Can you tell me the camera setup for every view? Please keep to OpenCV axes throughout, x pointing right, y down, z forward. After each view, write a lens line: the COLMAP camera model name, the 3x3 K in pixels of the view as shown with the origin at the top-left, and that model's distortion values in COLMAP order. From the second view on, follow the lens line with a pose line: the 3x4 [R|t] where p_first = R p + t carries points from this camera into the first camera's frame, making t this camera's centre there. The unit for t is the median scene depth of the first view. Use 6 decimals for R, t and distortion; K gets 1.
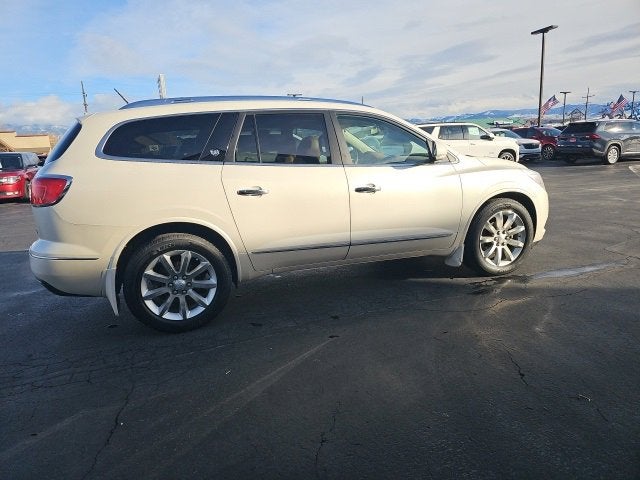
lens RADIAL K [[431.0, 0, 311.0], [0, 431.0, 233.6], [0, 0, 1]] dist [0.050976, -0.038983]
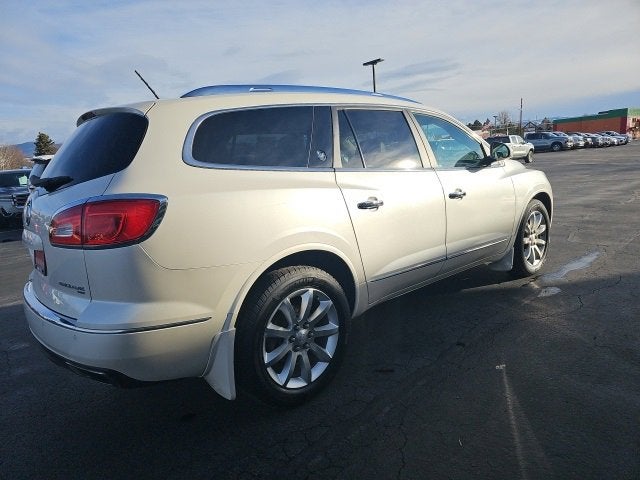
lens RADIAL K [[430.5, 0, 316.1], [0, 430.5, 239.0], [0, 0, 1]] dist [0.049080, -0.040101]
pose [[0.921042, -0.091556, 0.378549, -0.469297], [0.106487, 0.994139, -0.018650, -0.025619], [-0.374623, 0.057488, 0.925393, 0.270867]]
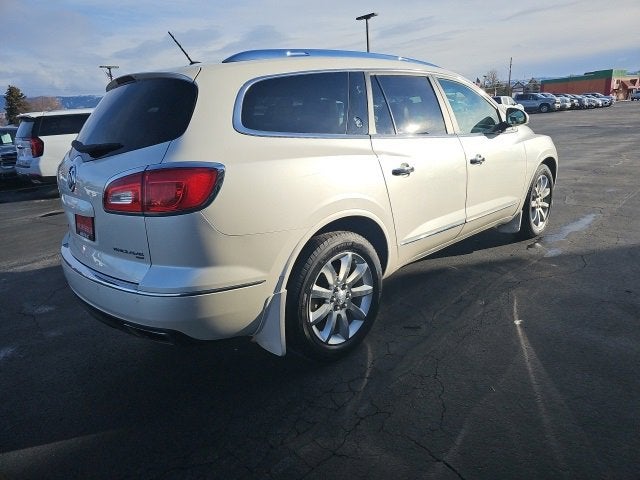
lens RADIAL K [[430.5, 0, 329.4], [0, 430.5, 237.1], [0, 0, 1]] dist [0.049080, -0.040101]
pose [[0.897149, -0.128752, 0.422549, -0.549359], [0.107541, 0.991460, 0.073771, -0.041213], [-0.428438, -0.020742, 0.903333, 0.276773]]
